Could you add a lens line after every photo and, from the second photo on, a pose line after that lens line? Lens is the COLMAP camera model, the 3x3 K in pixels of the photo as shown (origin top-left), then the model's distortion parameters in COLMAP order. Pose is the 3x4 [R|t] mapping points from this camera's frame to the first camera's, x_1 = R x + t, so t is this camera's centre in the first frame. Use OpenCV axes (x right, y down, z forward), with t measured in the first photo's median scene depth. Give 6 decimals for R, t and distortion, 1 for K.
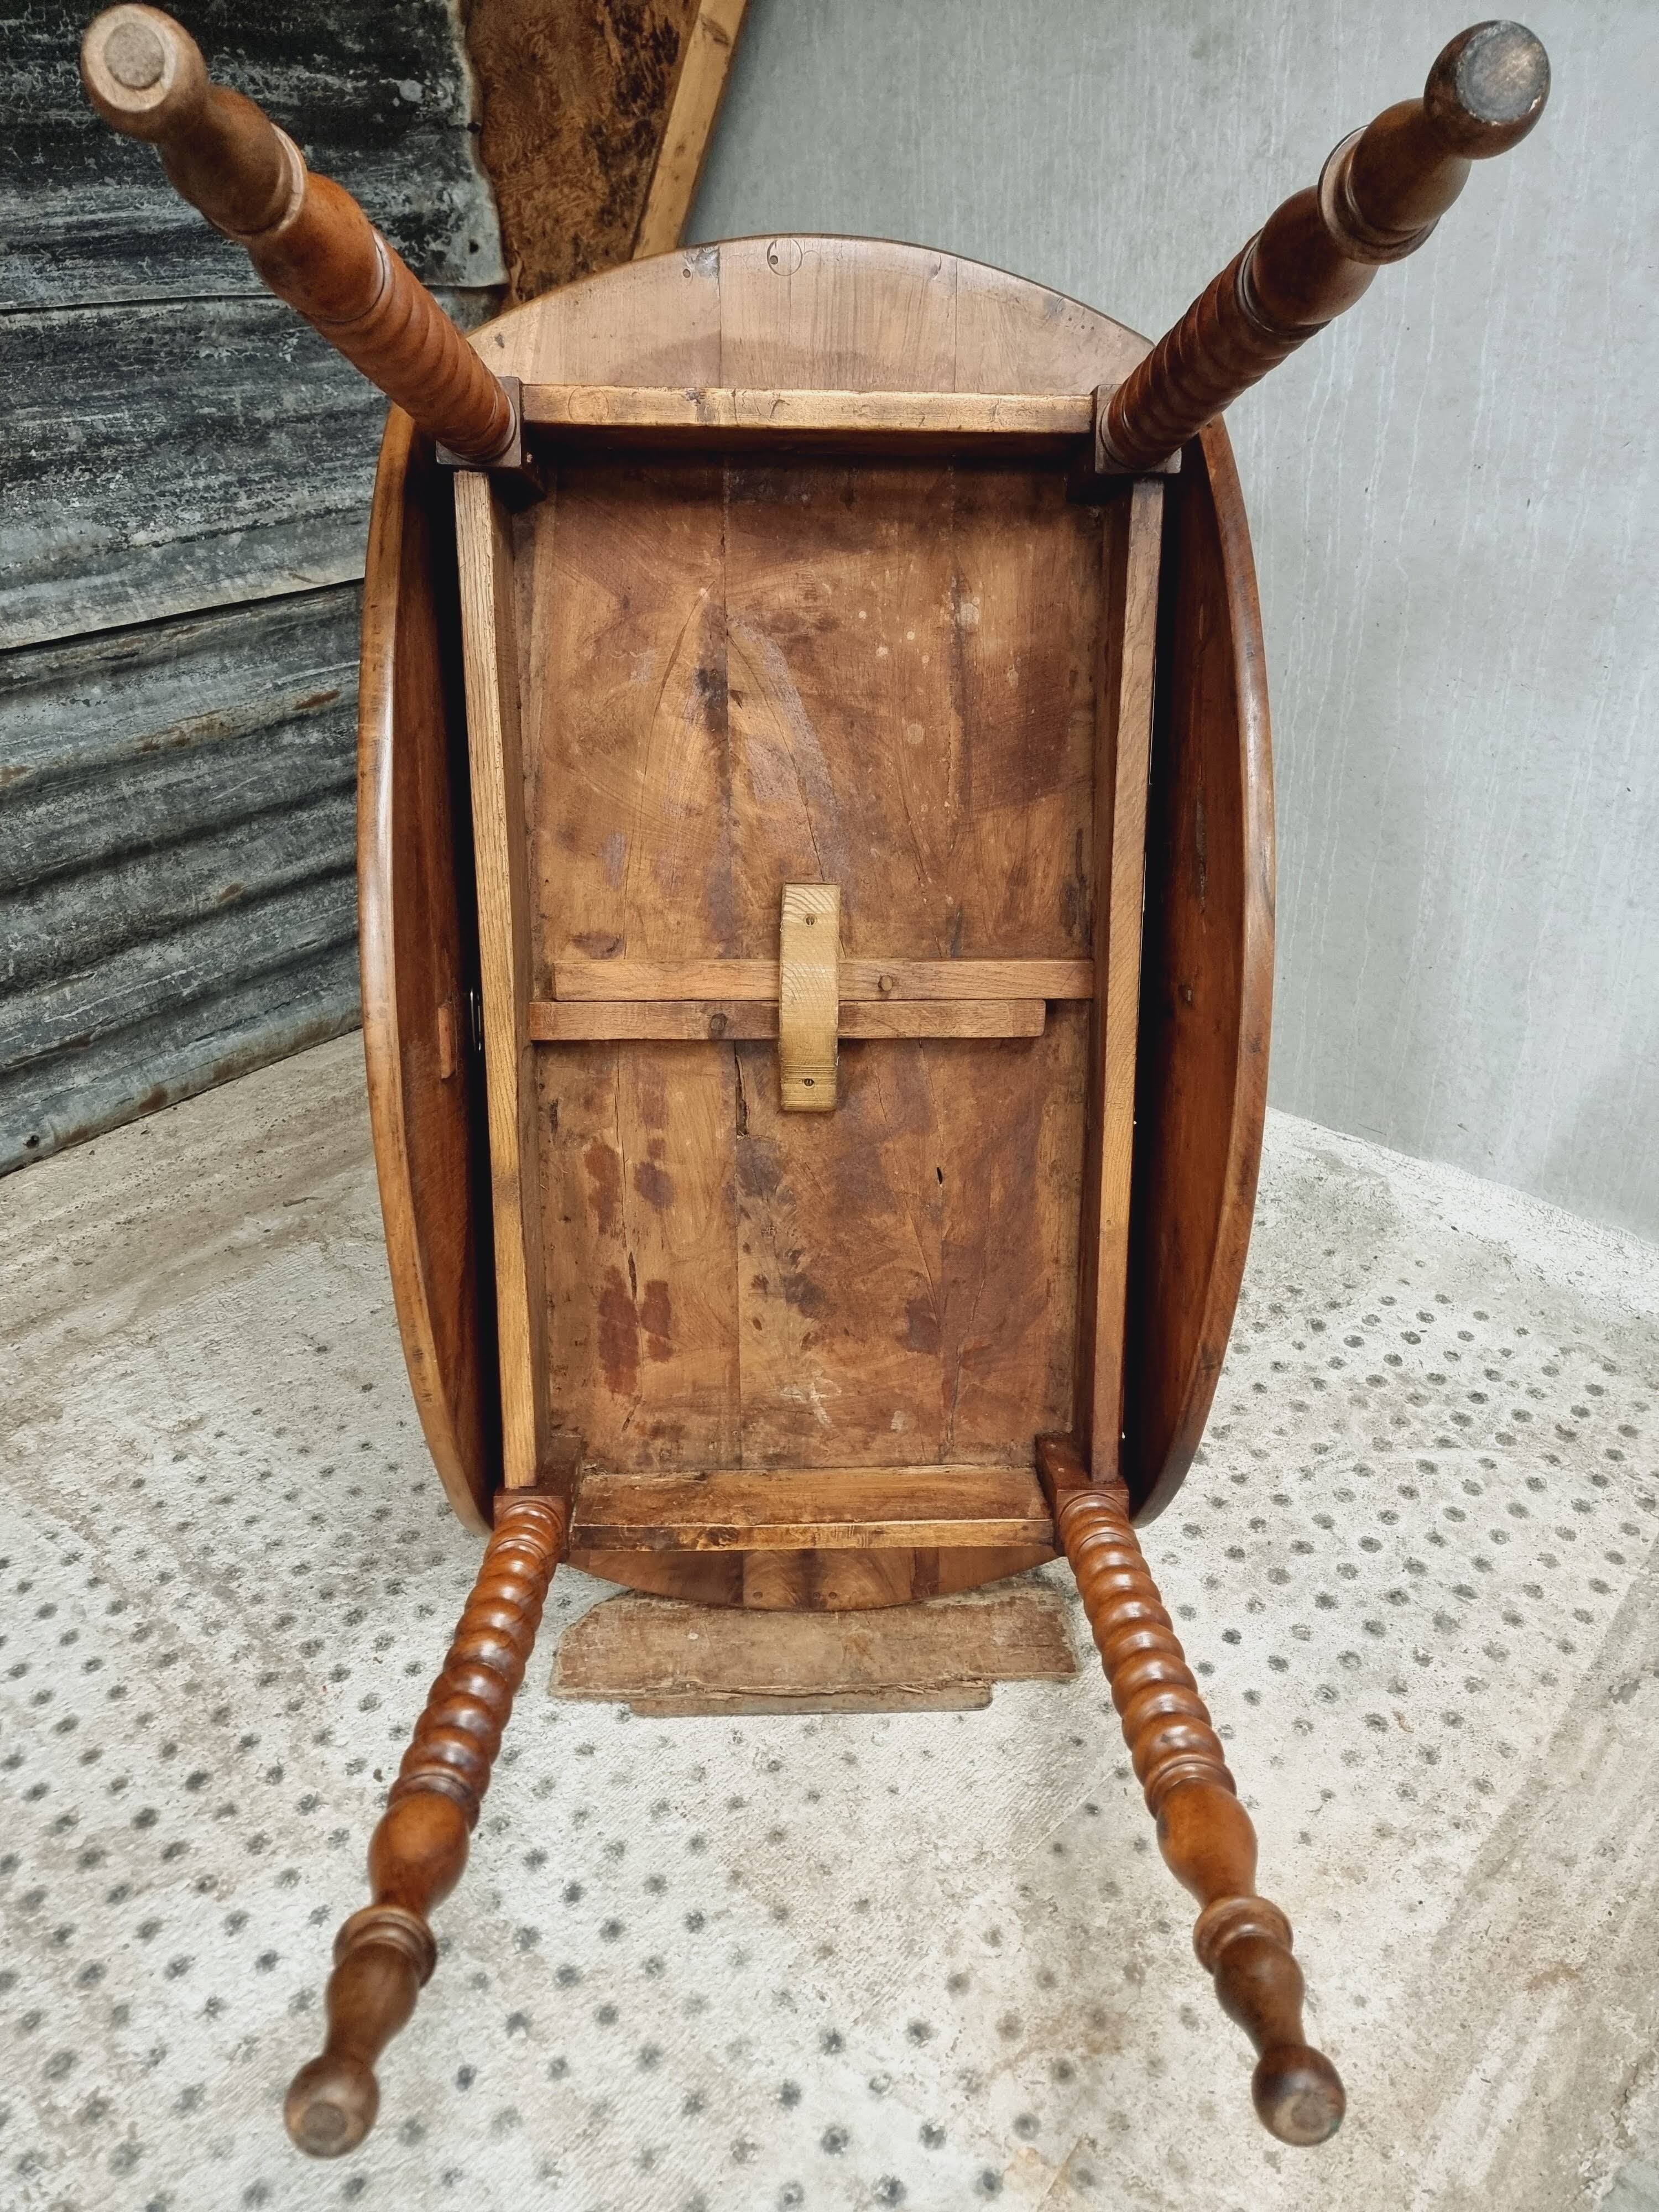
lens RADIAL K [[1535.8, 0, 822.1], [0, 1535.8, 1095.0], [0, 0, 1]] dist [0.055184, -0.046437]
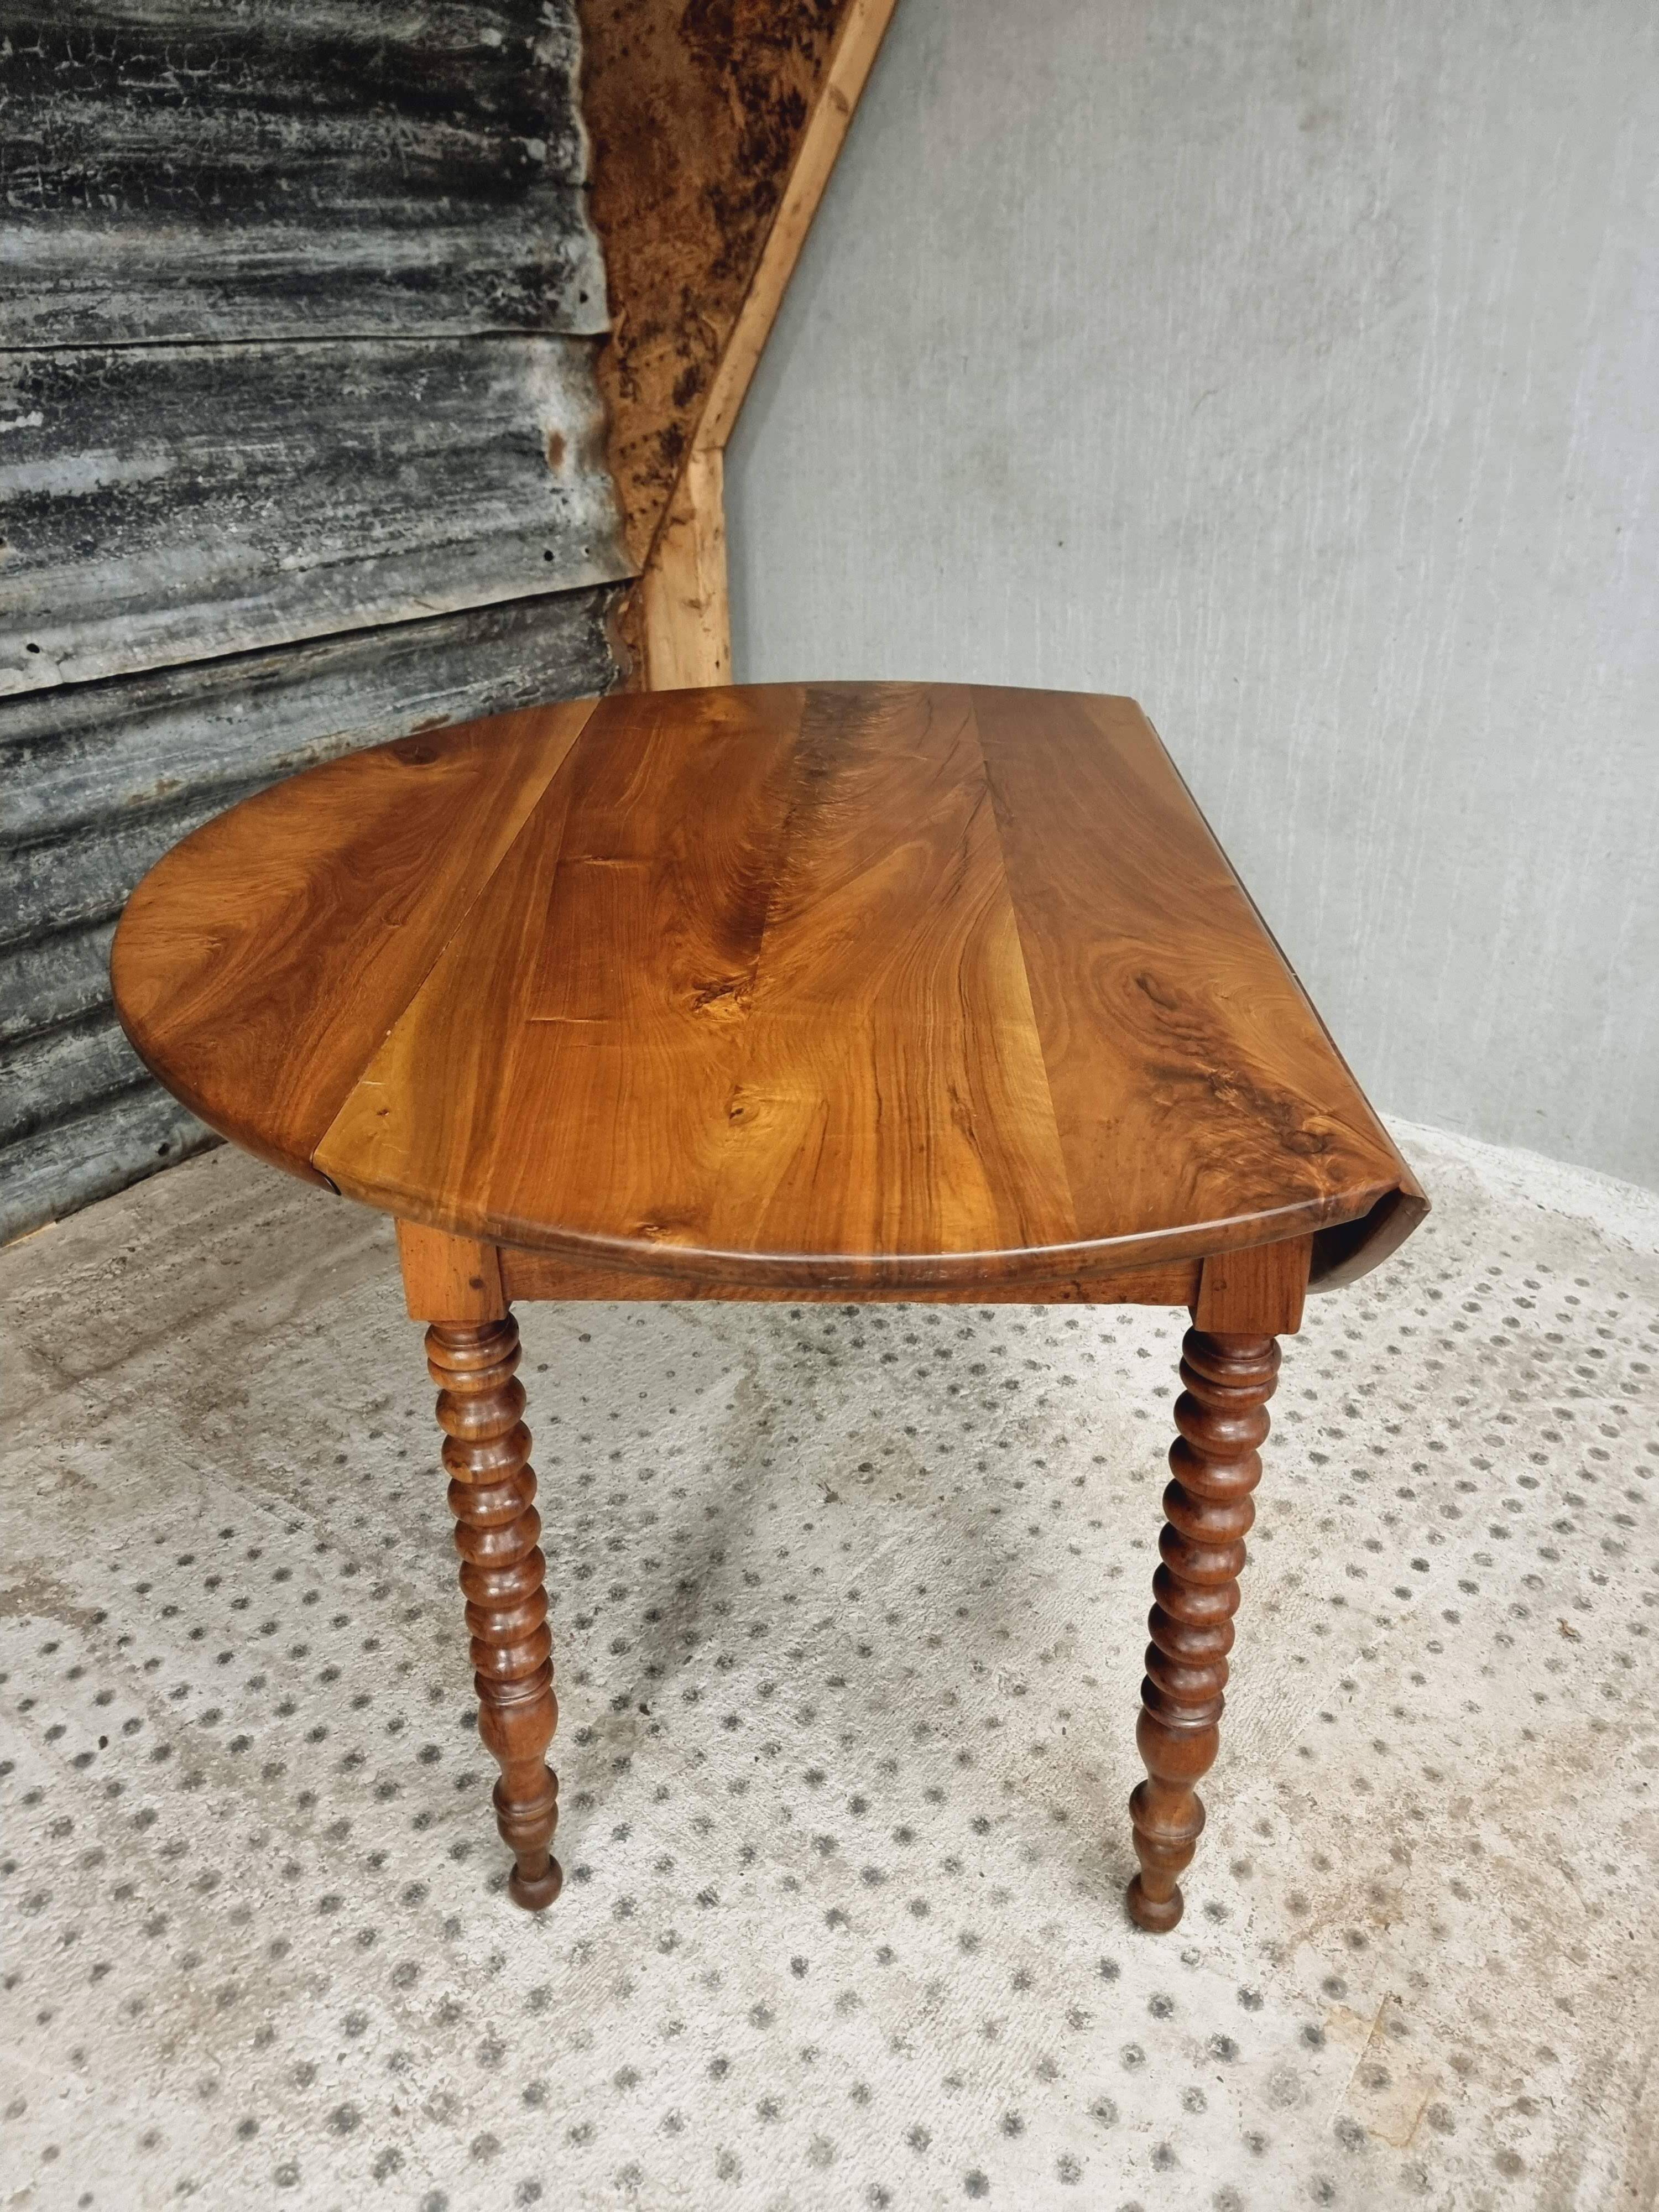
lens RADIAL K [[1535.8, 0, 798.4], [0, 1535.8, 1103.3], [0, 0, 1]] dist [0.055184, -0.046437]
pose [[0.998418, -0.011738, 0.054987, -0.179683], [0.013882, 0.999152, -0.038769, 0.055223], [-0.054486, 0.039471, 0.997734, -0.046862]]
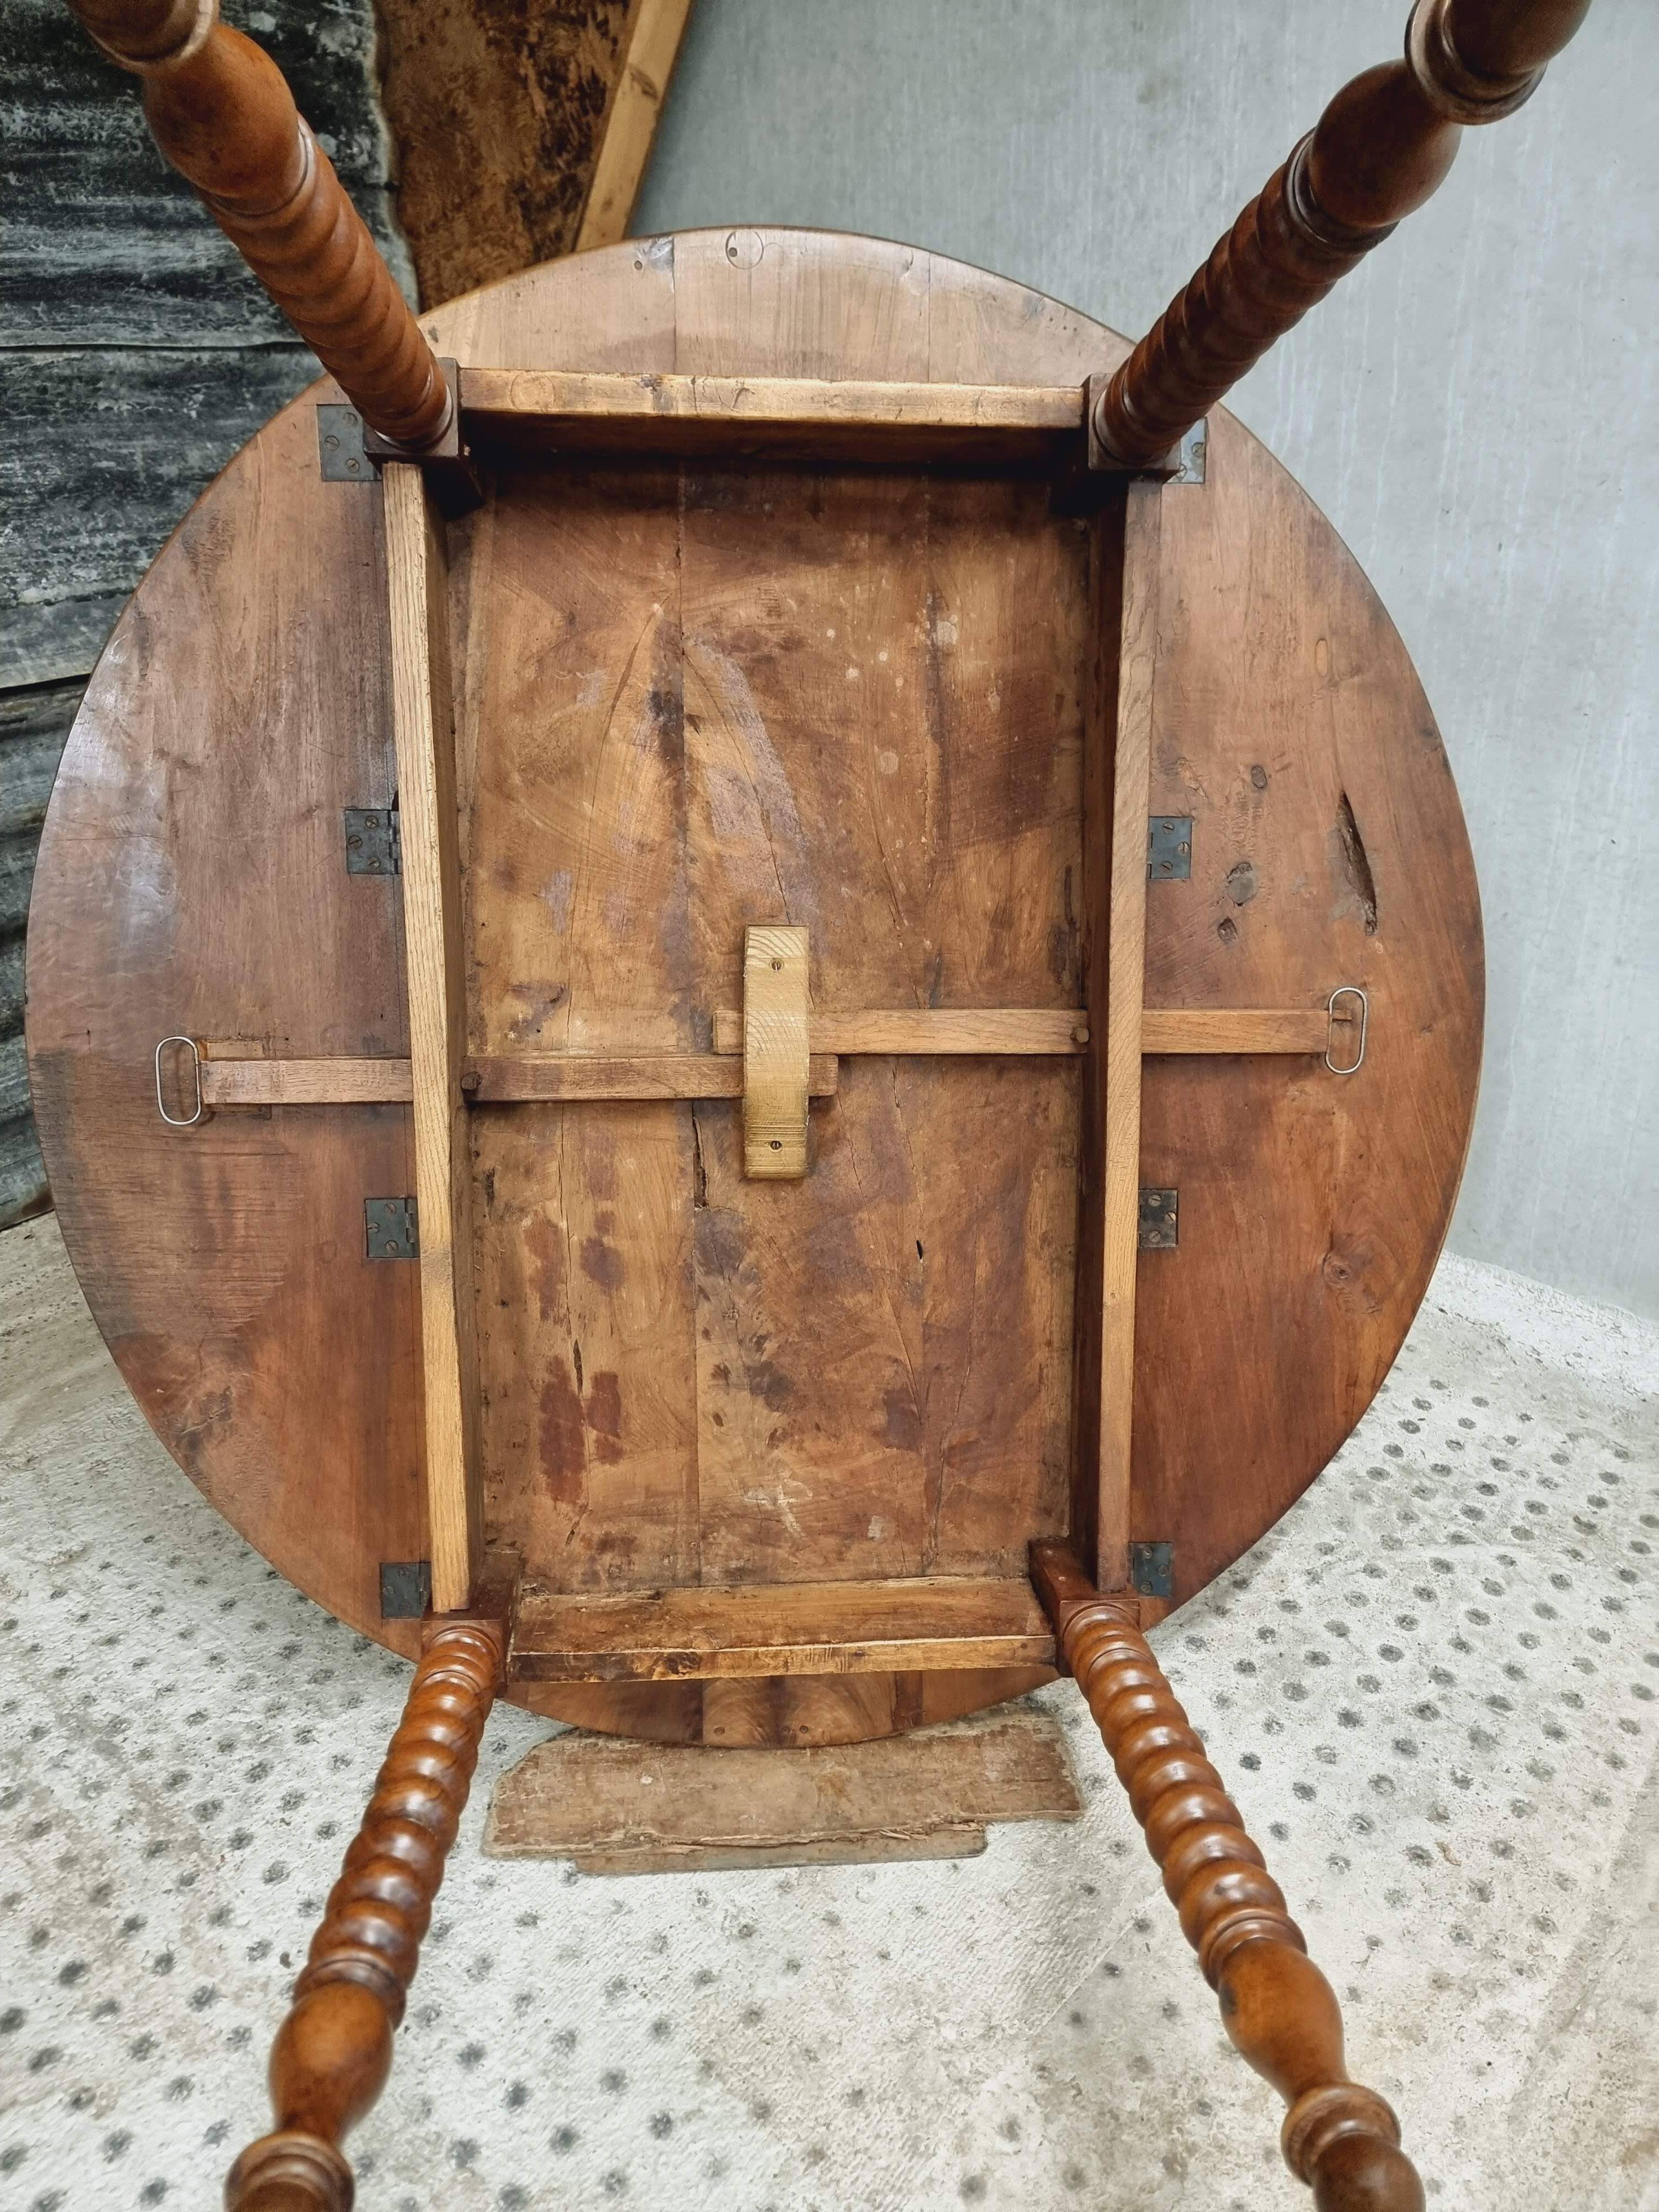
lens RADIAL K [[1535.8, 0, 801.0], [0, 1535.8, 1121.5], [0, 0, 1]] dist [0.055184, -0.046437]
pose [[0.998946, -0.013941, 0.043743, -0.024427], [0.016532, 0.998095, -0.059441, 0.023280], [-0.042831, 0.060102, 0.997273, 0.075412]]
